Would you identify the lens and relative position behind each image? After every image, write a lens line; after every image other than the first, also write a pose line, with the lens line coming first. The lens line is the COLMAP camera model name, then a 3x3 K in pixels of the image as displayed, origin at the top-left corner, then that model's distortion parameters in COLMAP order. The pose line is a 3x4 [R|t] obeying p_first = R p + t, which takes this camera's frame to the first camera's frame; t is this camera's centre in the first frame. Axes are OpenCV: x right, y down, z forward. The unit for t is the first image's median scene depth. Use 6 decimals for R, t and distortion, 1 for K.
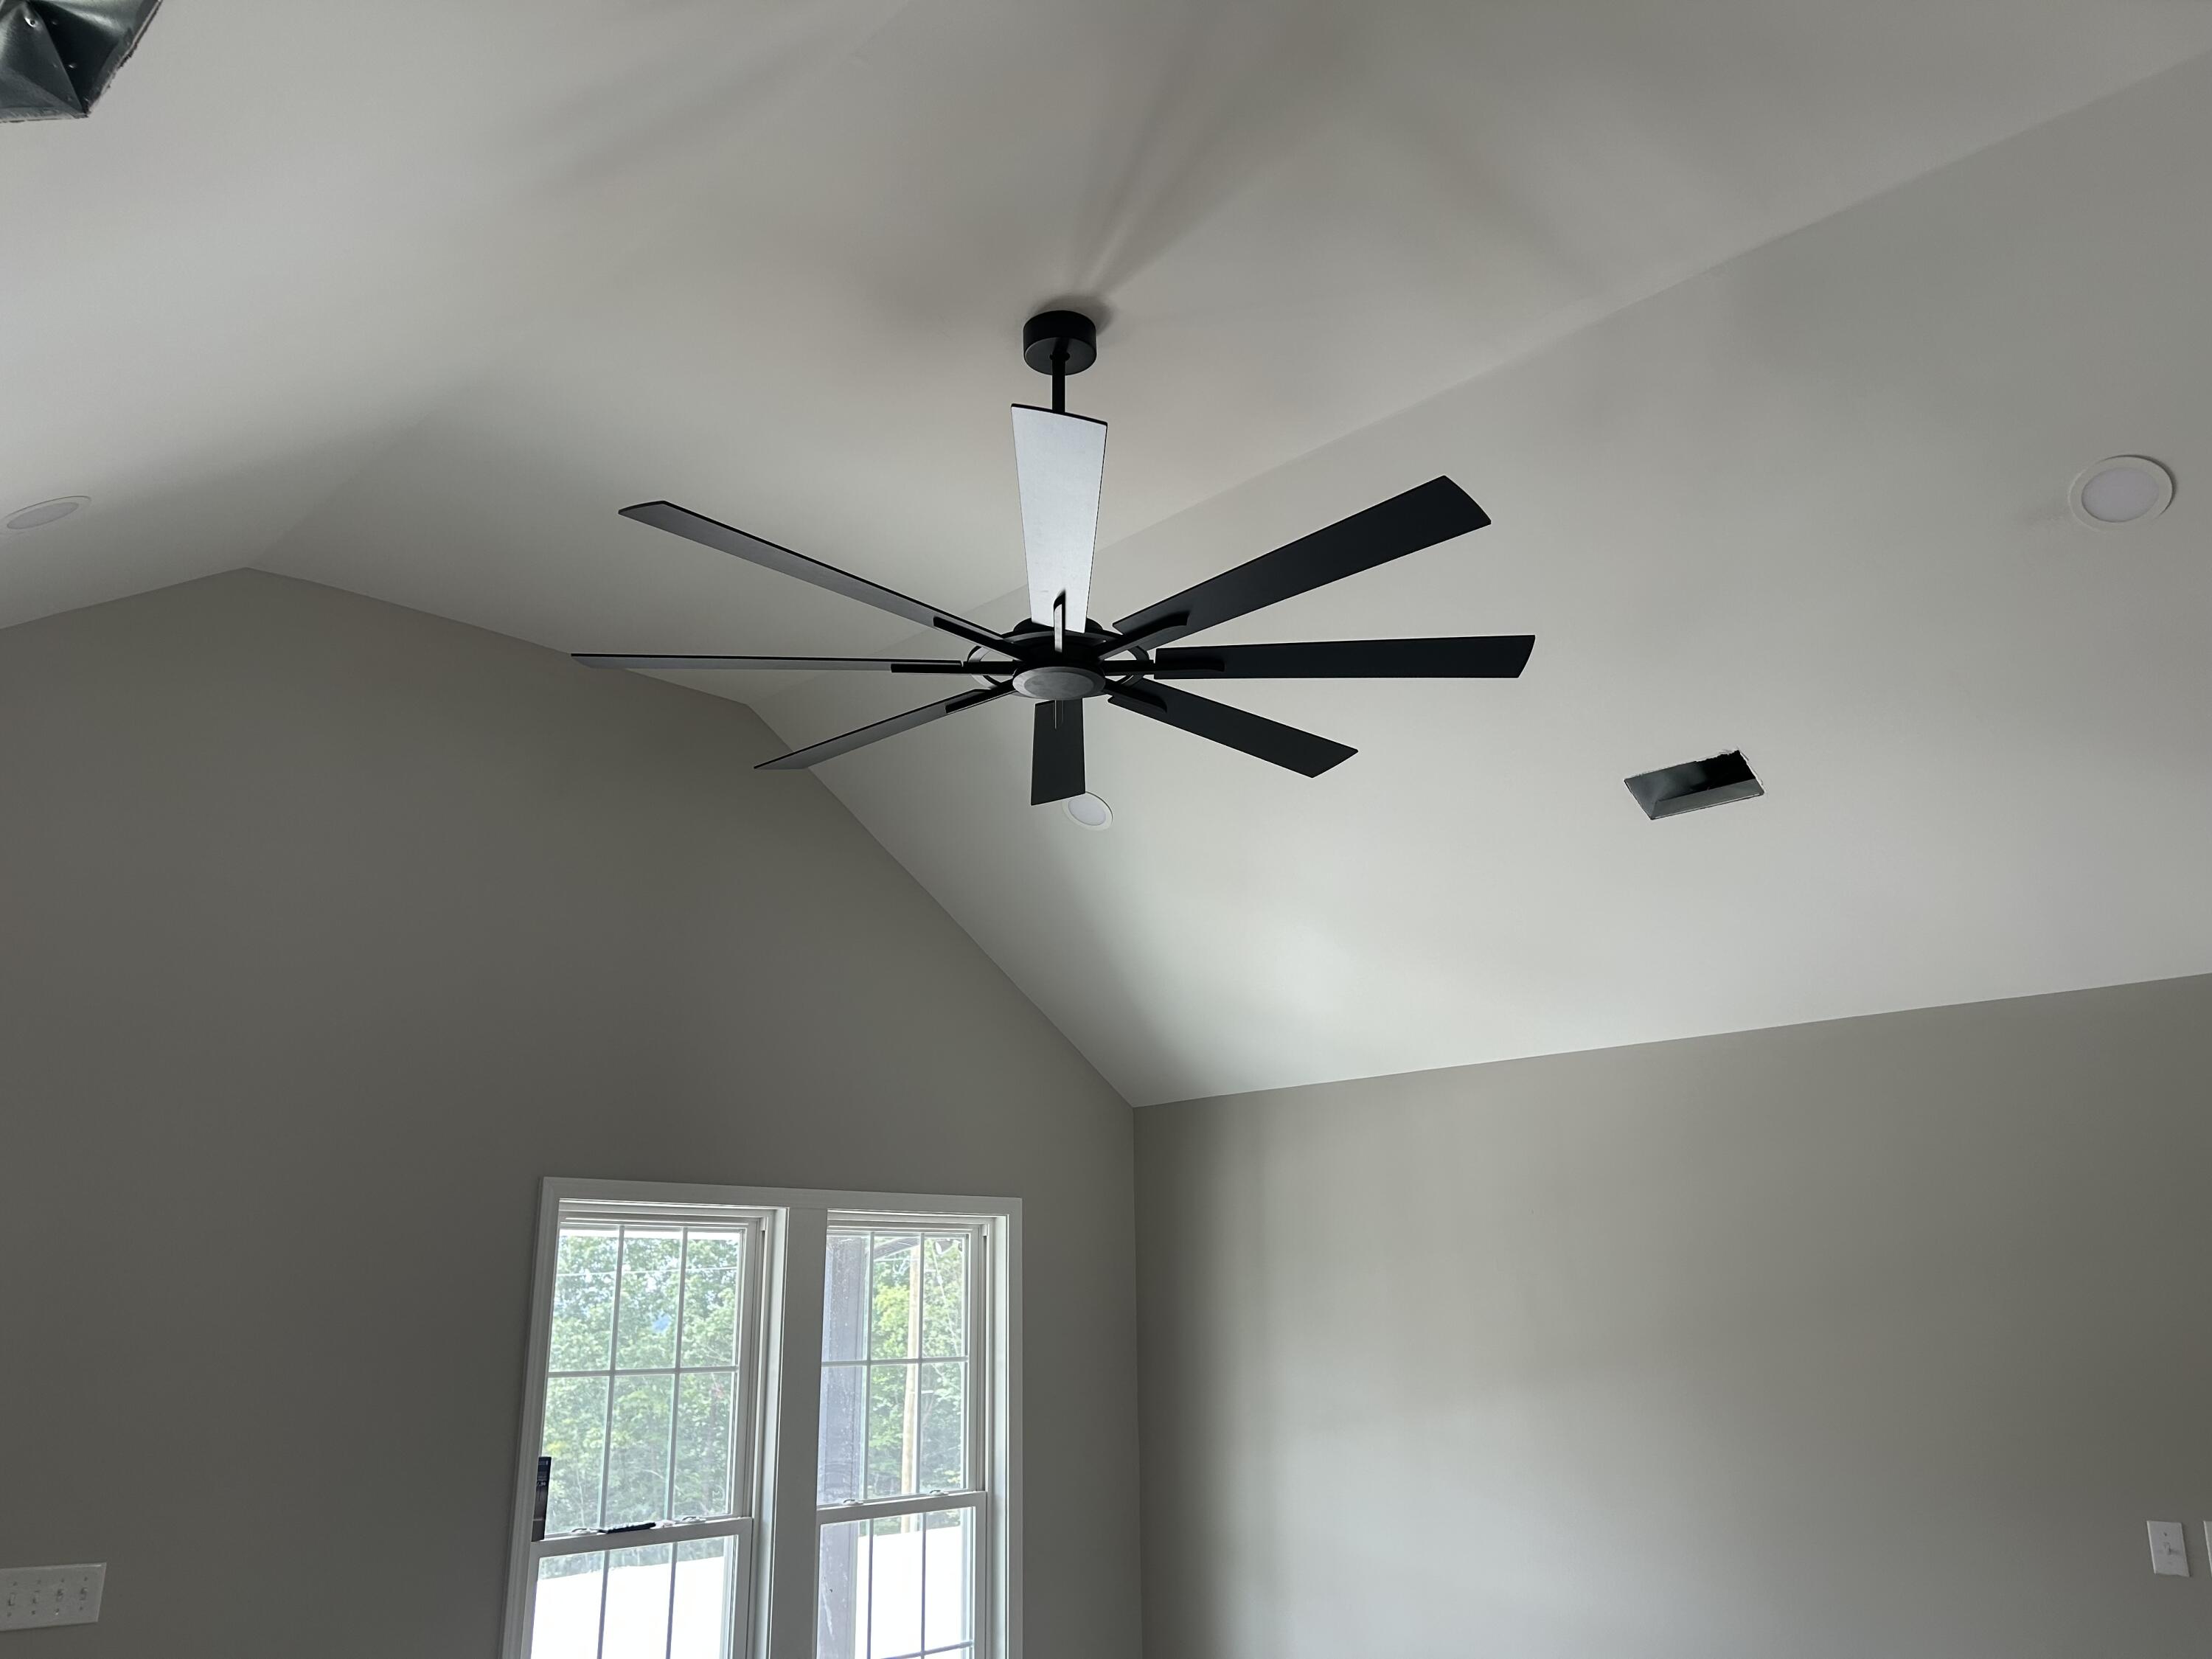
lens RADIAL K [[1676.0, 0, 1097.5], [0, 1676.0, 822.2], [0, 0, 1]] dist [0.089339, -0.116248]
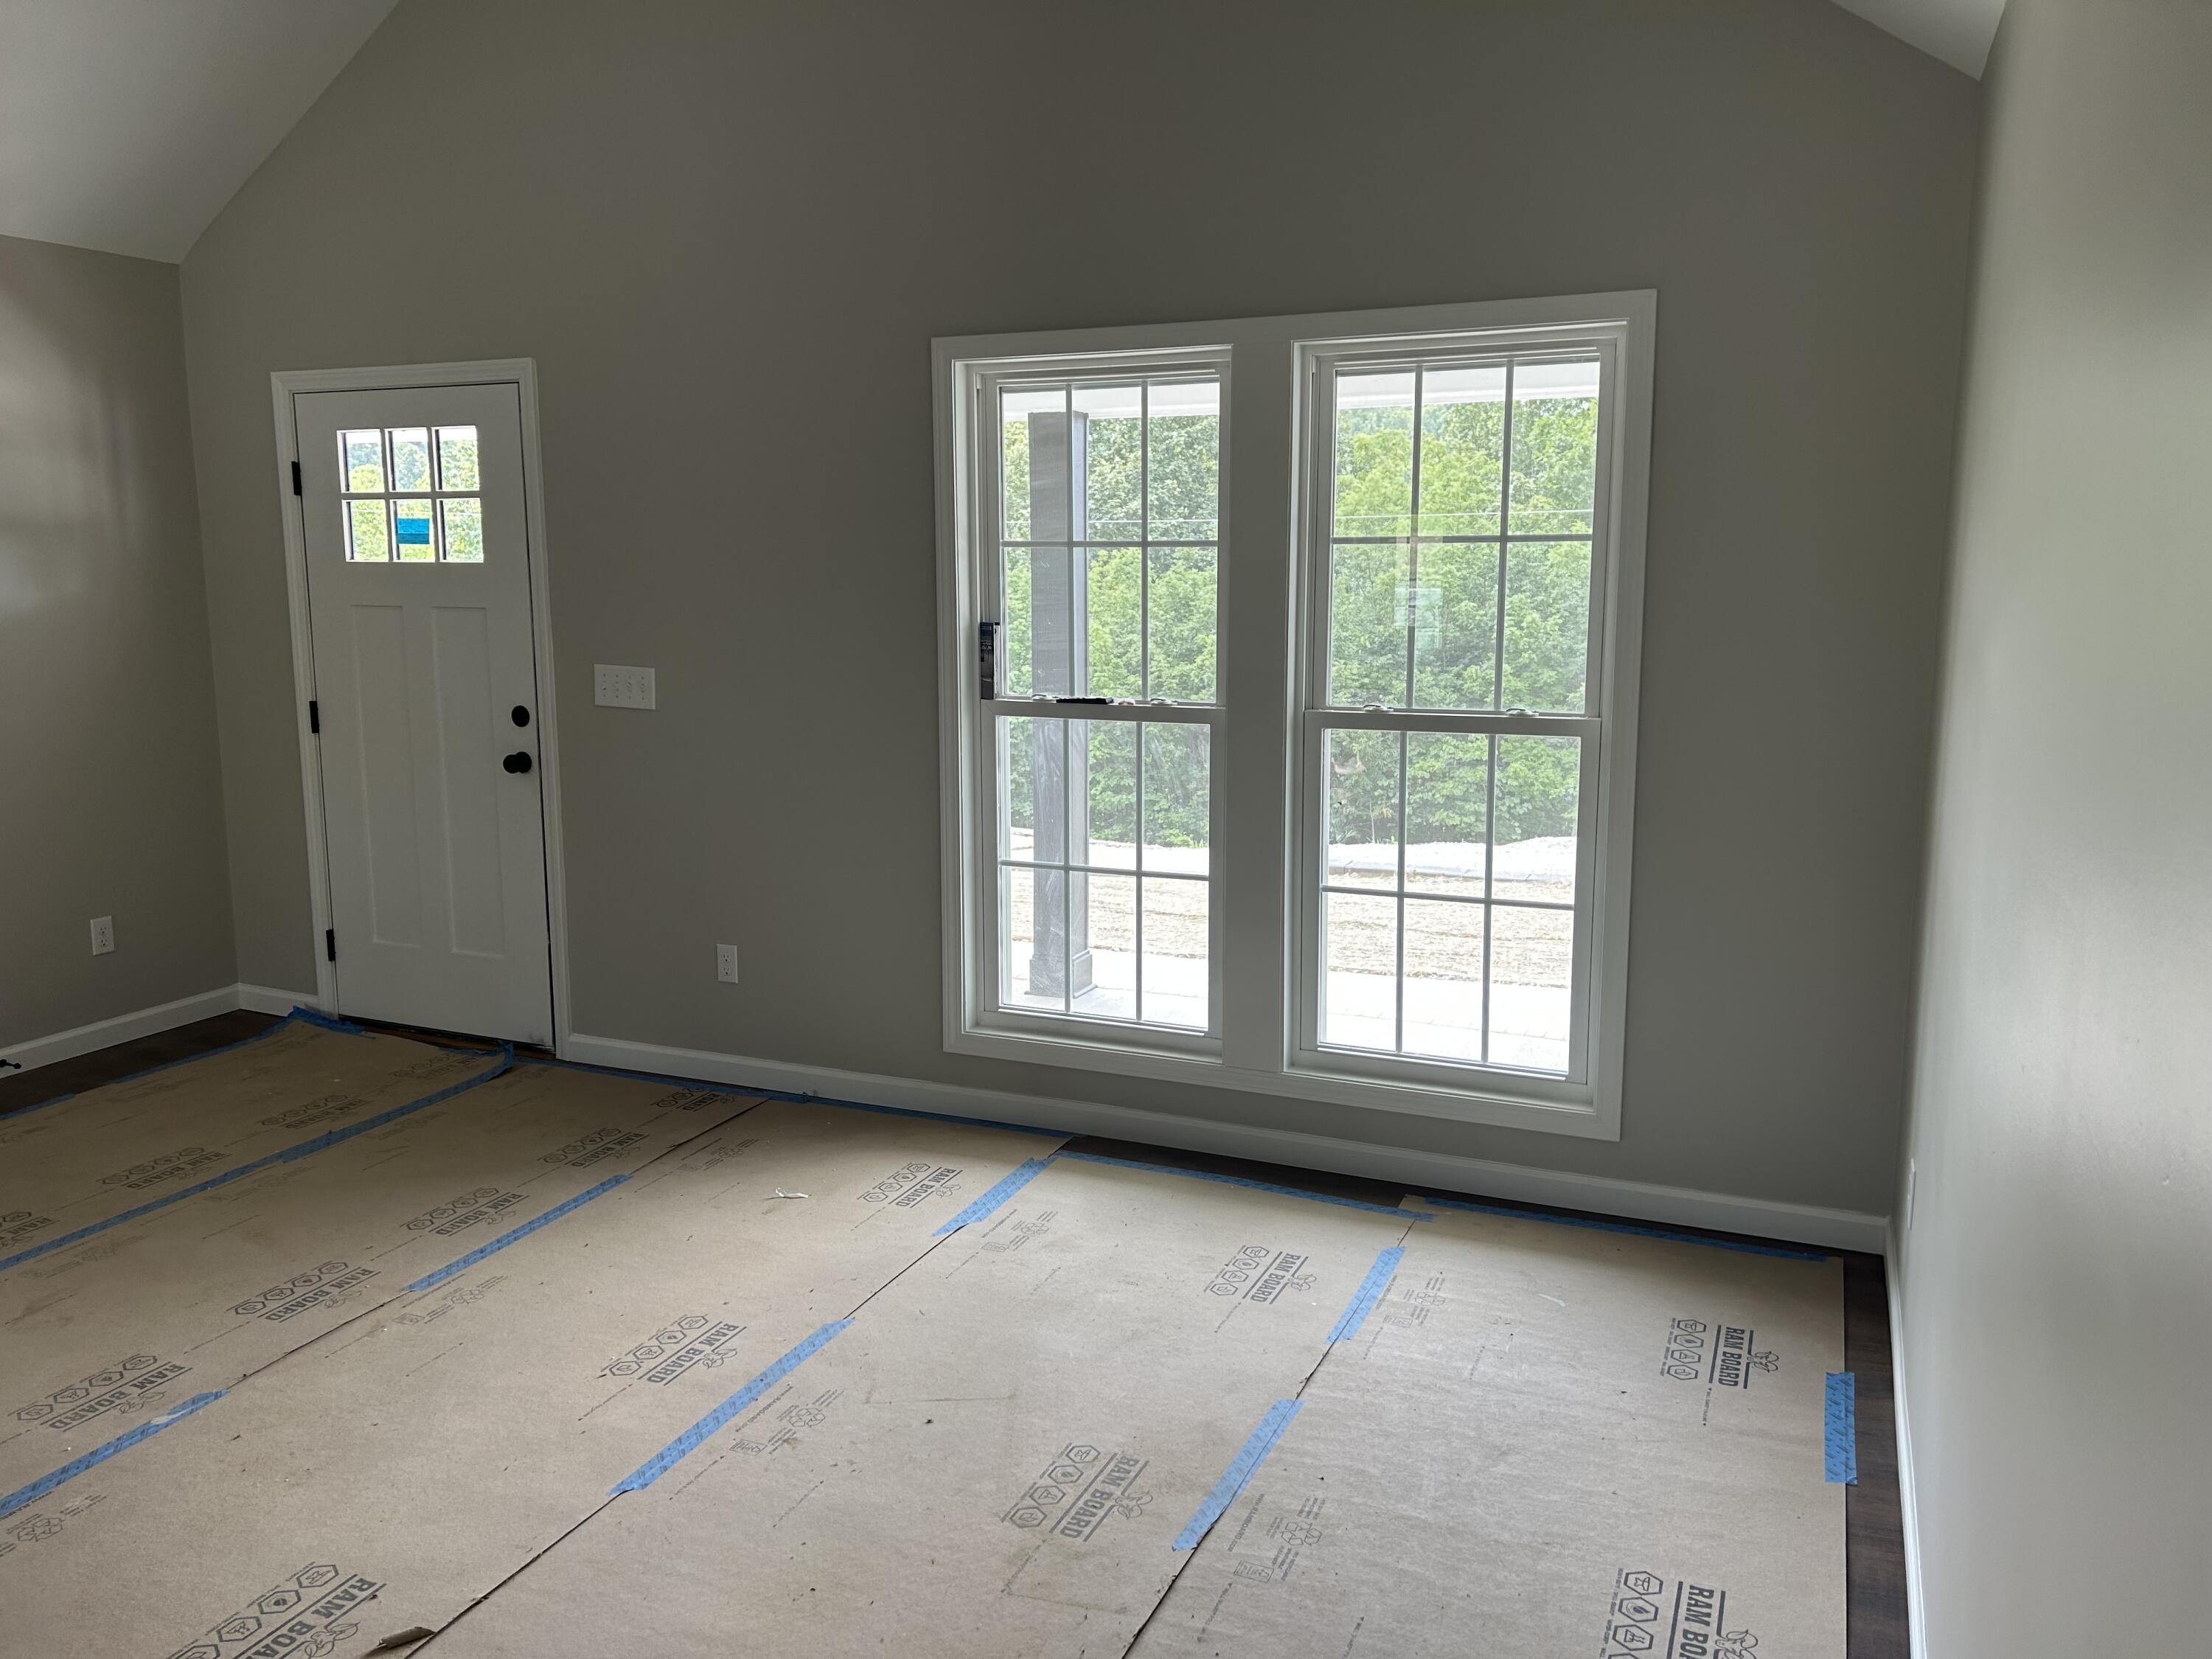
lens RADIAL K [[1676.0, 0, 1097.5], [0, 1676.0, 822.2], [0, 0, 1]] dist [0.089339, -0.116248]
pose [[0.309513, 0.189334, -0.931855, 0.606343], [0.282921, 0.917259, 0.280340, 0.212748], [0.907831, -0.350410, 0.230337, 0.753688]]
